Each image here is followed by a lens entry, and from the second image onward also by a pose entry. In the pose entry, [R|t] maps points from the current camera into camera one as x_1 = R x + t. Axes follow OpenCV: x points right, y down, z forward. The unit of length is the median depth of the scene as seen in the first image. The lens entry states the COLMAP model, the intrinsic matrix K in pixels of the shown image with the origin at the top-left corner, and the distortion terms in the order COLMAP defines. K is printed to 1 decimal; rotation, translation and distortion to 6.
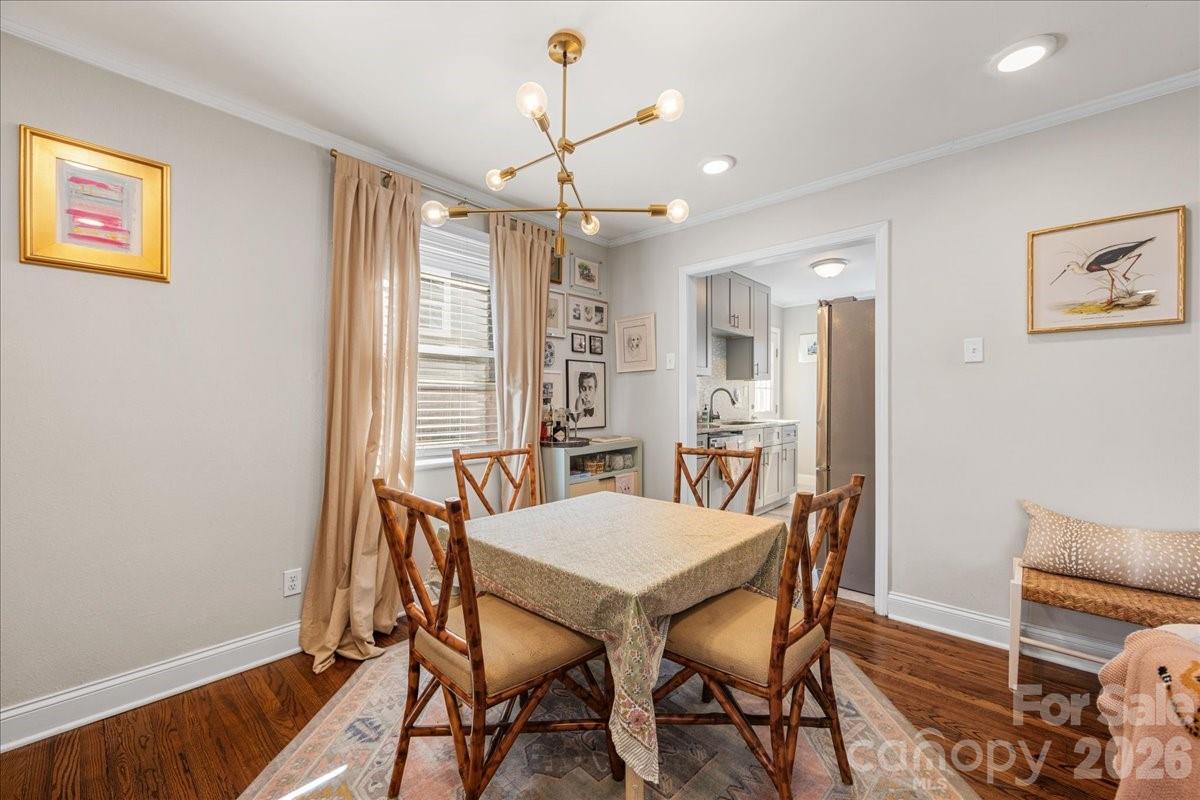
lens RADIAL K [[469.2, 0, 599.4], [0, 469.2, 395.8], [0, 0, 1]] dist [-0.001686, -0.001052]
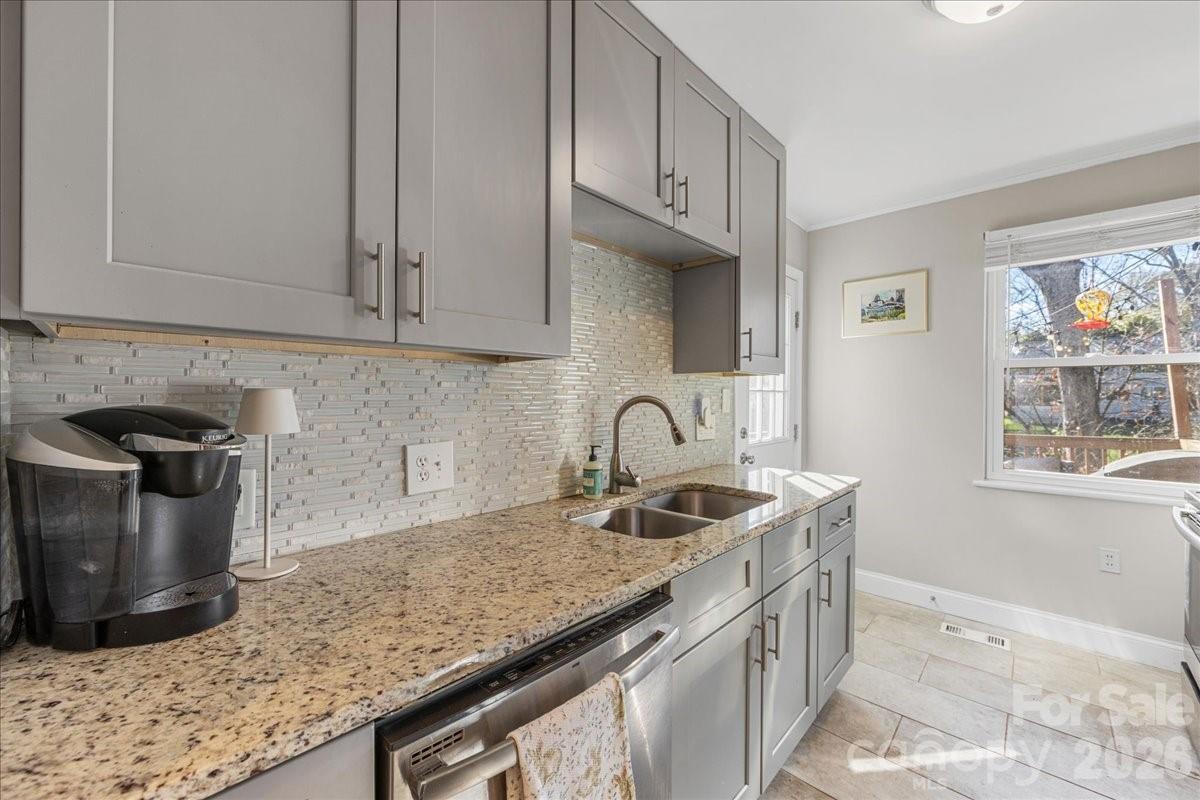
lens RADIAL K [[469.2, 0, 595.3], [0, 469.2, 403.5], [0, 0, 1]] dist [-0.001686, -0.001052]
pose [[0.999544, -0.003017, -0.030028, 0.224764], [0.003691, 0.999742, 0.022424, -0.018723], [0.029953, -0.022525, 0.999297, 0.620662]]
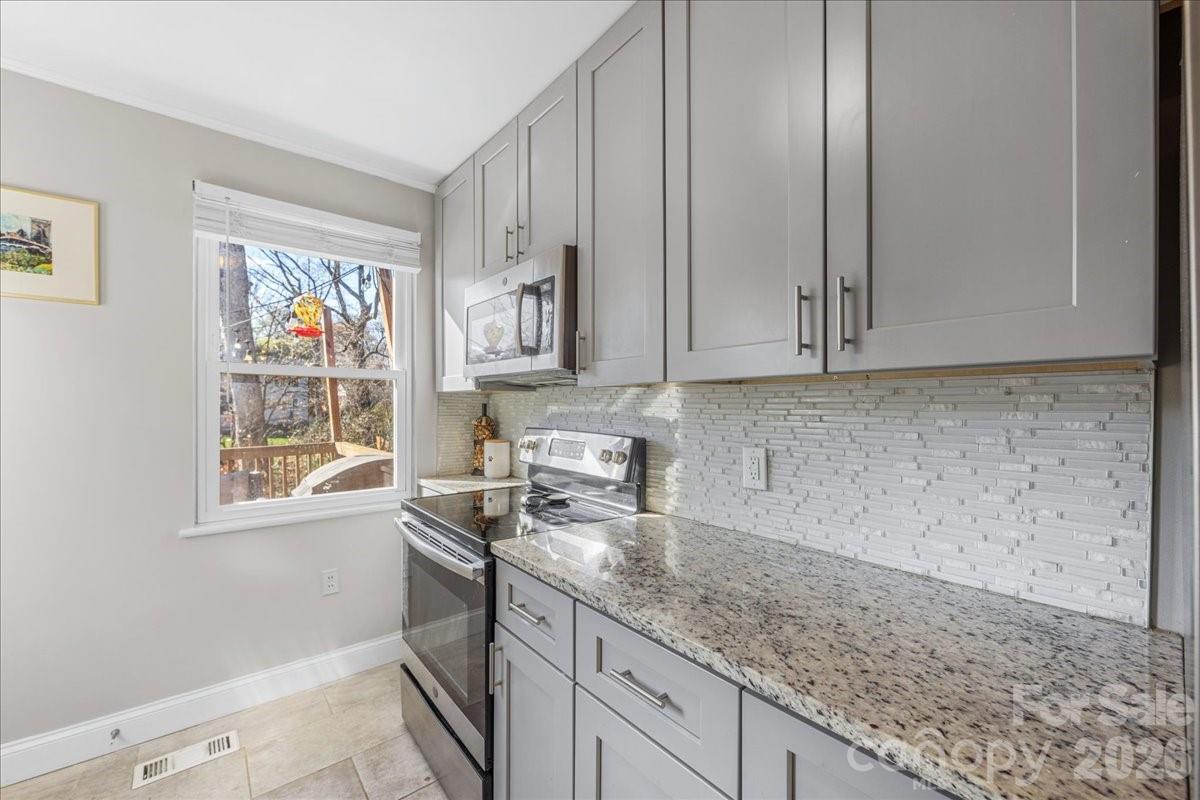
lens RADIAL K [[469.2, 0, 593.2], [0, 469.2, 405.5], [0, 0, 1]] dist [-0.001686, -0.001052]
pose [[0.138133, -0.003404, 0.990408, 0.283174], [-0.008143, 0.999956, 0.004573, -0.020299], [-0.990380, -0.008696, 0.138099, 0.727909]]
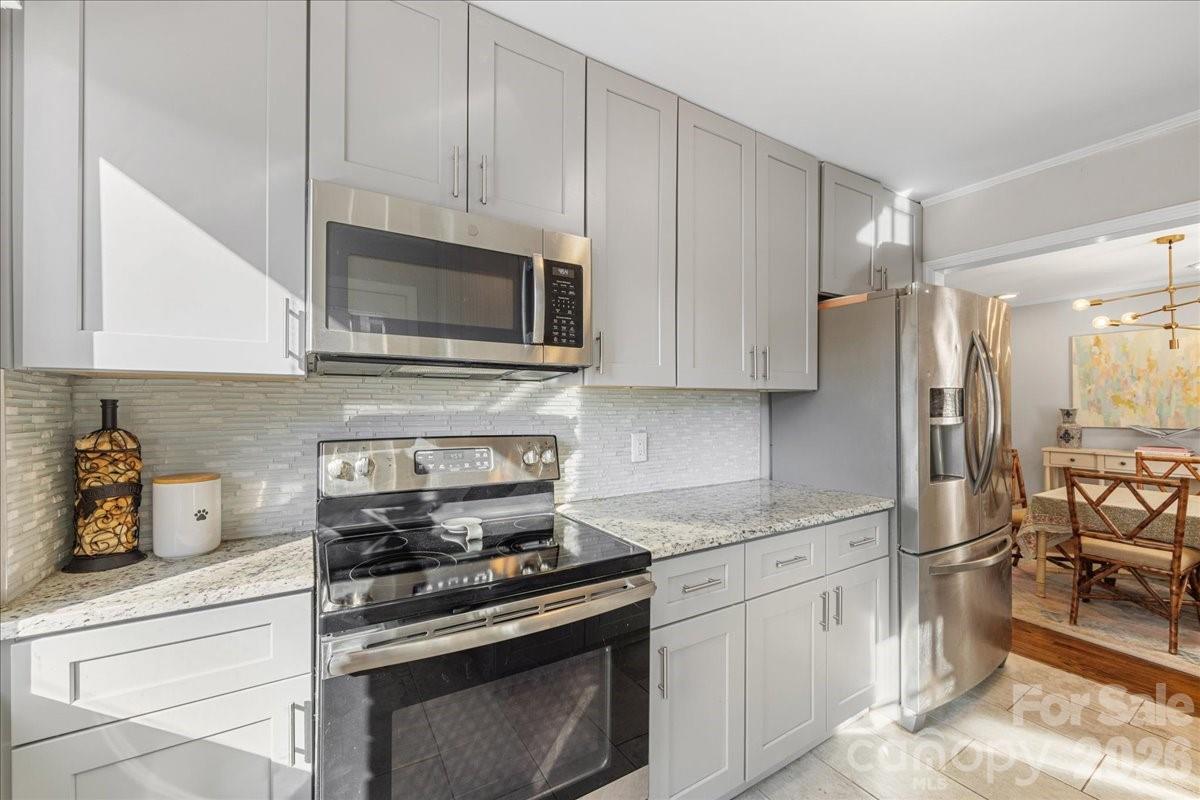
lens RADIAL K [[469.2, 0, 596.7], [0, 469.2, 405.0], [0, 0, 1]] dist [-0.001686, -0.001052]
pose [[-0.959755, -0.001995, 0.280831, 0.508318], [-0.003963, 0.999971, -0.006440, -0.015992], [-0.280810, -0.007294, -0.959736, 1.091177]]
